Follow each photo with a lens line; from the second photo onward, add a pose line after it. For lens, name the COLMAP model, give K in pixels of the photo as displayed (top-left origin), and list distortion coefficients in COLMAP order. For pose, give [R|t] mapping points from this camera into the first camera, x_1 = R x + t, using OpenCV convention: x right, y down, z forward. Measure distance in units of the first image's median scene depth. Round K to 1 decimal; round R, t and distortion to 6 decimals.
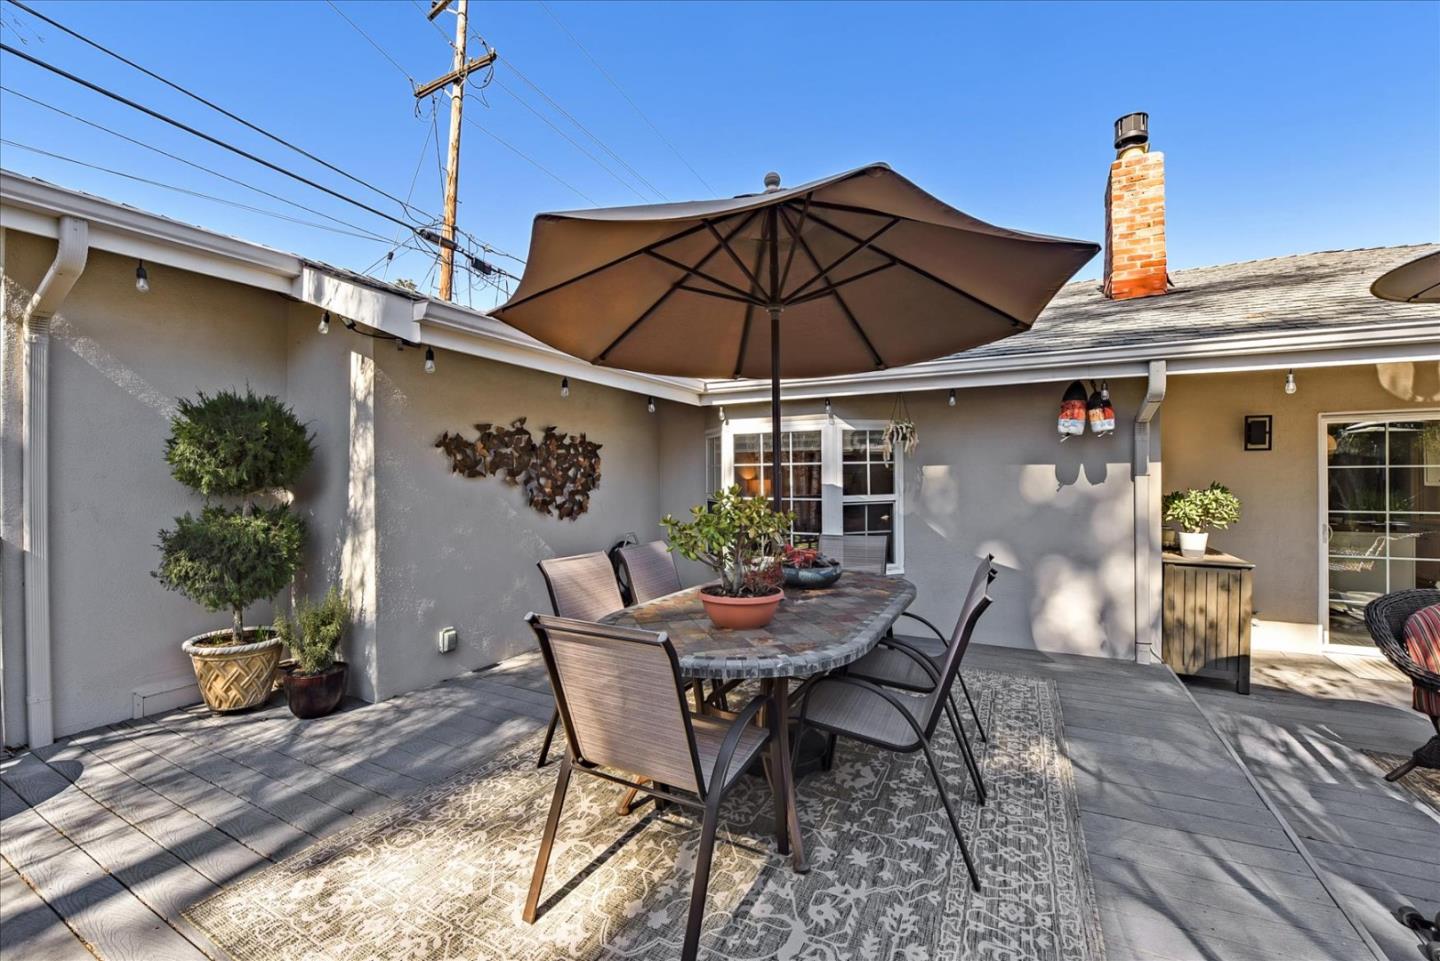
lens RADIAL K [[572.7, 0, 717.9], [0, 572.7, 477.8], [0, 0, 1]] dist [-0.012341, -0.000205]
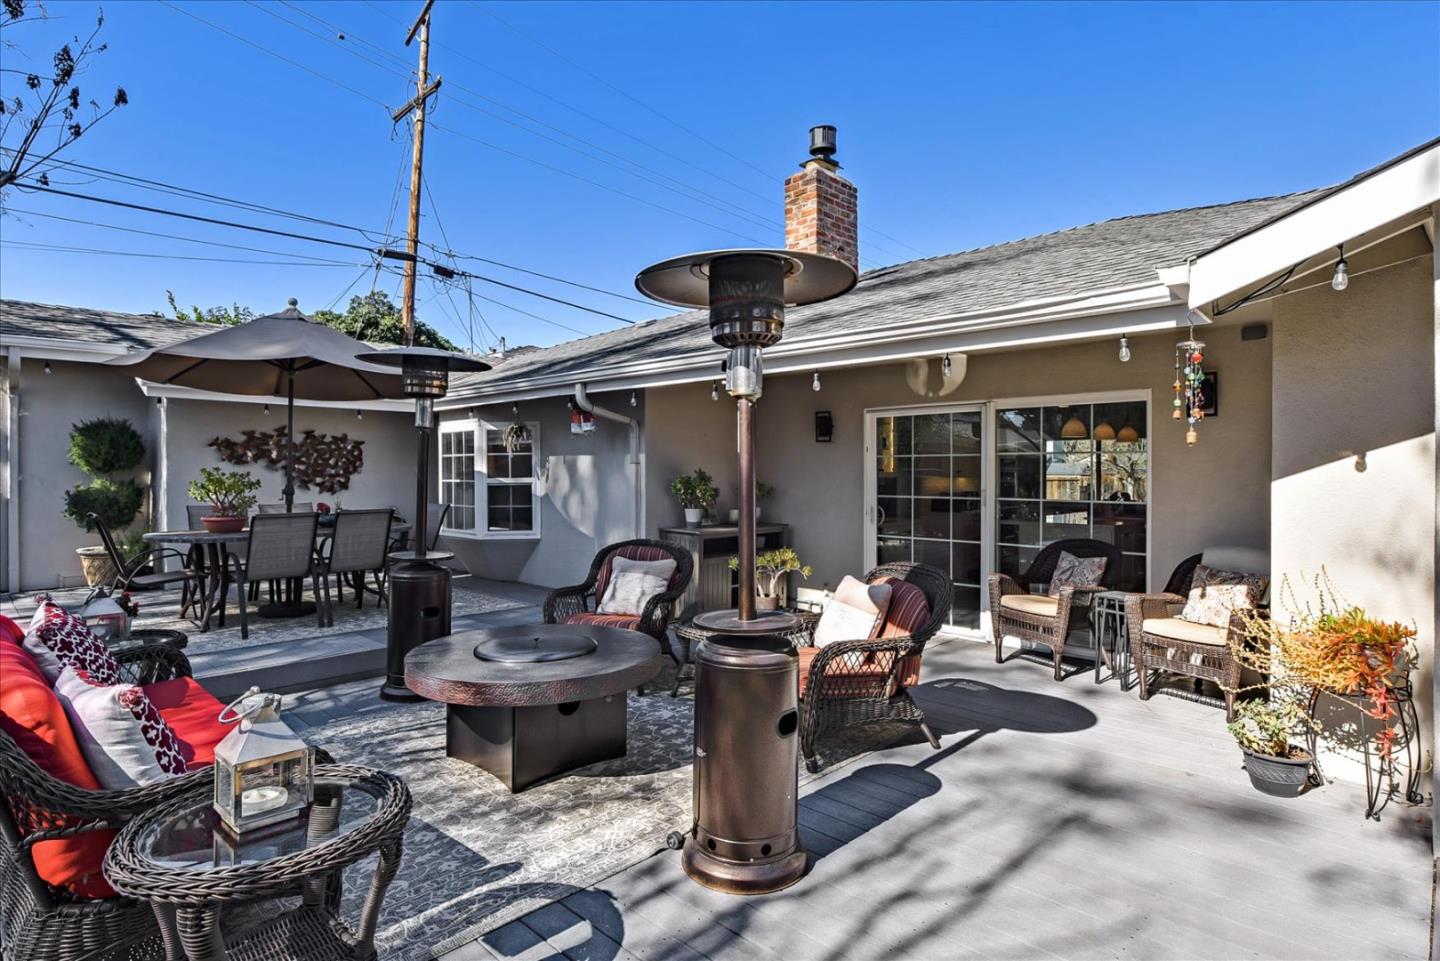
lens RADIAL K [[752.5, 0, 723.7], [0, 752.5, 477.5], [0, 0, 1]] dist [0.001548, -0.000687]
pose [[0.957083, 0.005542, -0.289760, 1.274633], [-0.002508, 0.999938, 0.010839, 0.008655], [0.289802, -0.009647, 0.957038, -0.550539]]
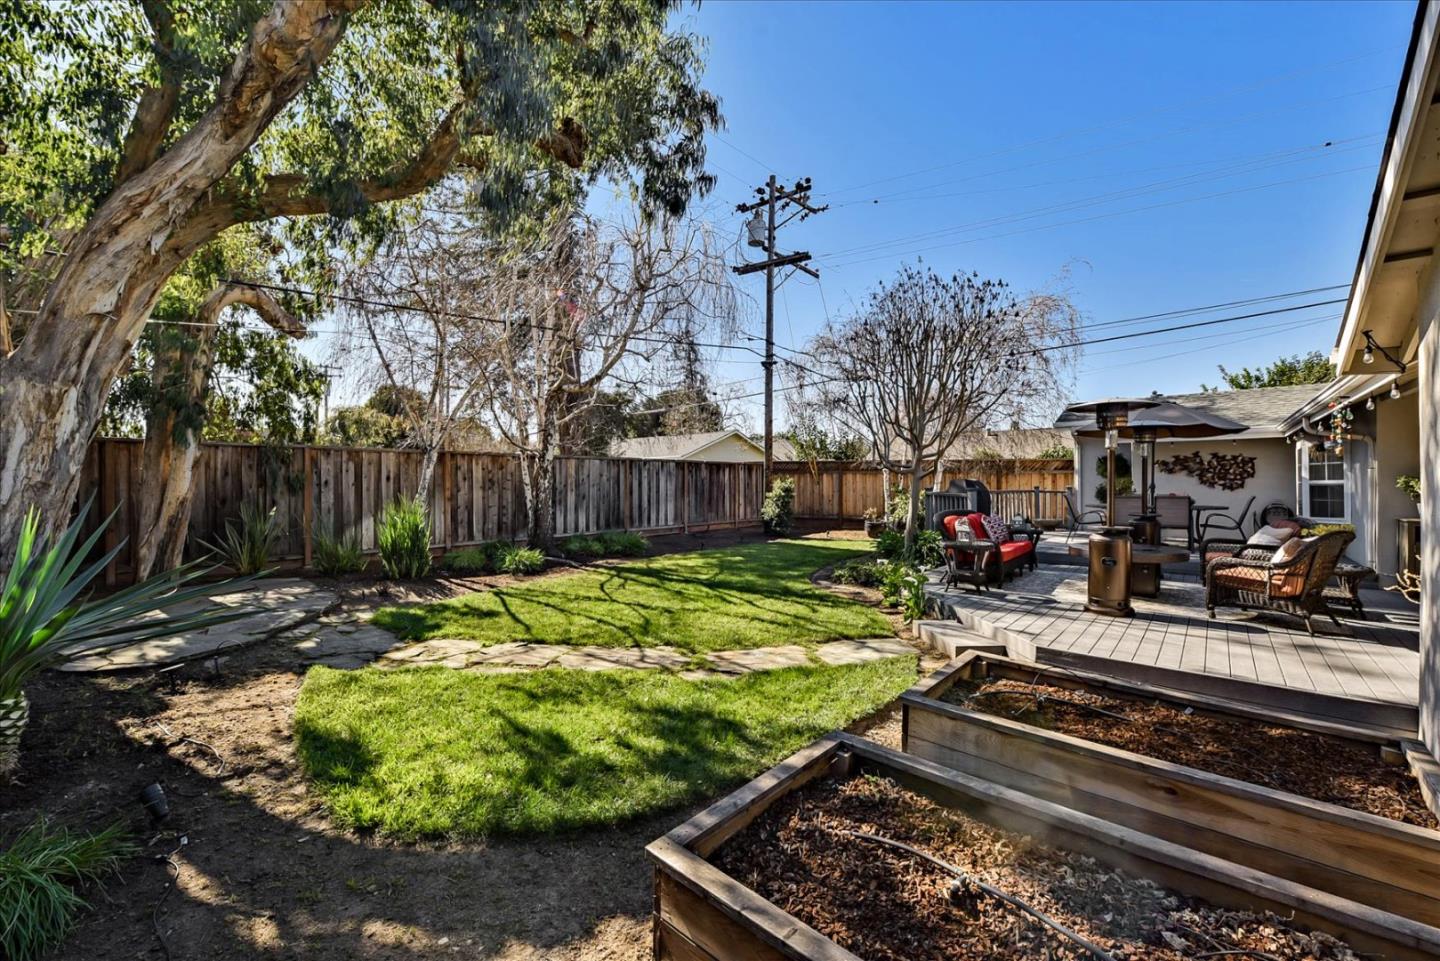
lens RADIAL K [[589.4, 0, 720.3], [0, 589.4, 480.9], [0, 0, 1]] dist [0.000223, 0.000025]
pose [[-0.232063, -0.001185, -0.972700, 2.673955], [0.008235, 0.999961, -0.003183, 0.022829], [0.972666, -0.008749, -0.232044, -0.507480]]
